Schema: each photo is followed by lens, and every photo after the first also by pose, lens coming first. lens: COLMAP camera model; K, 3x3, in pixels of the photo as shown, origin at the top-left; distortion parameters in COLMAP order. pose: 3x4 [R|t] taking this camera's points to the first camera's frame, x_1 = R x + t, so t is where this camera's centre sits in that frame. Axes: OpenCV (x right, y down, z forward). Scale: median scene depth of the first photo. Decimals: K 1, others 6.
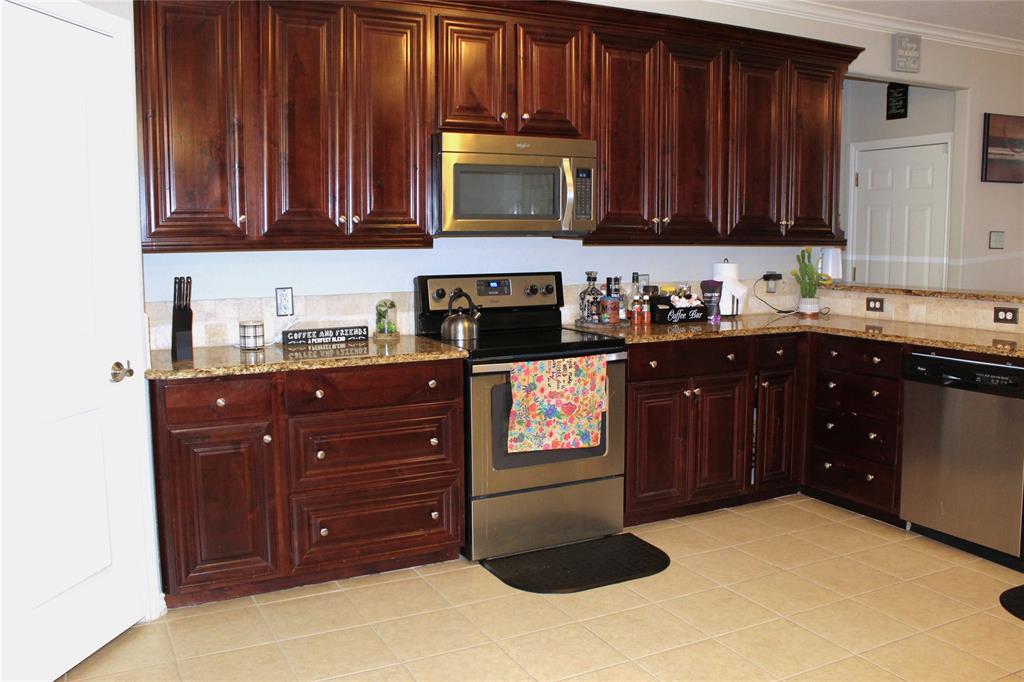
lens RADIAL K [[861.2, 0, 512.0], [0, 861.2, 341.0], [0, 0, 1]] dist [-0.159035, 0.128918]
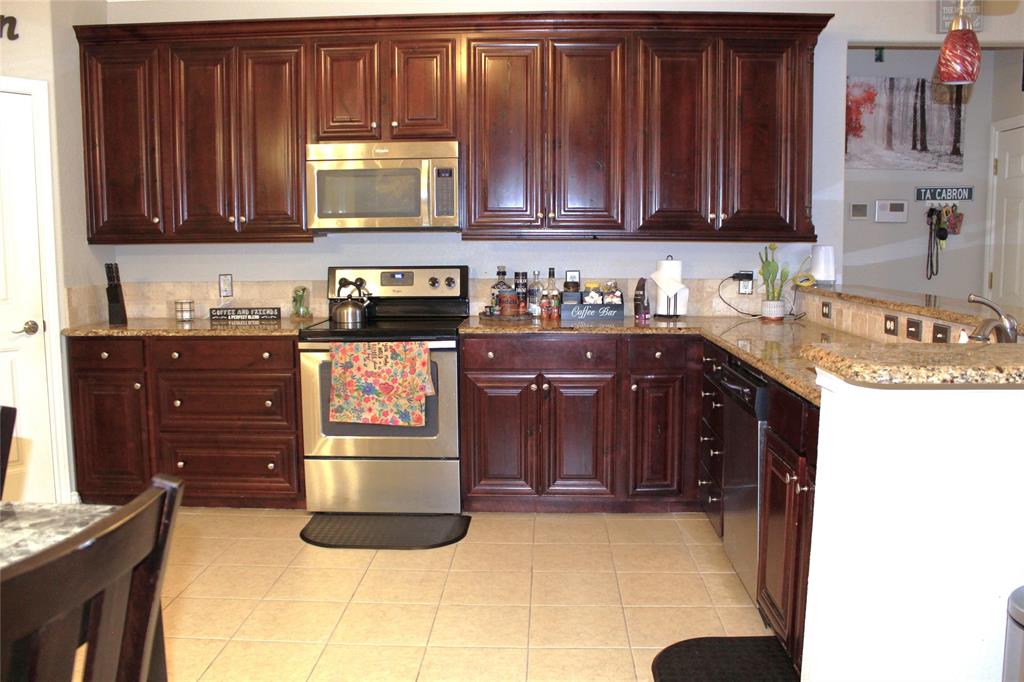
lens RADIAL K [[861.2, 0, 512.0], [0, 861.2, 341.0], [0, 0, 1]] dist [-0.159035, 0.128918]
pose [[0.878635, 0.056978, -0.474083, 0.709467], [-0.058256, 0.998229, 0.012007, -0.004165], [0.473928, 0.017068, 0.880398, 0.106603]]
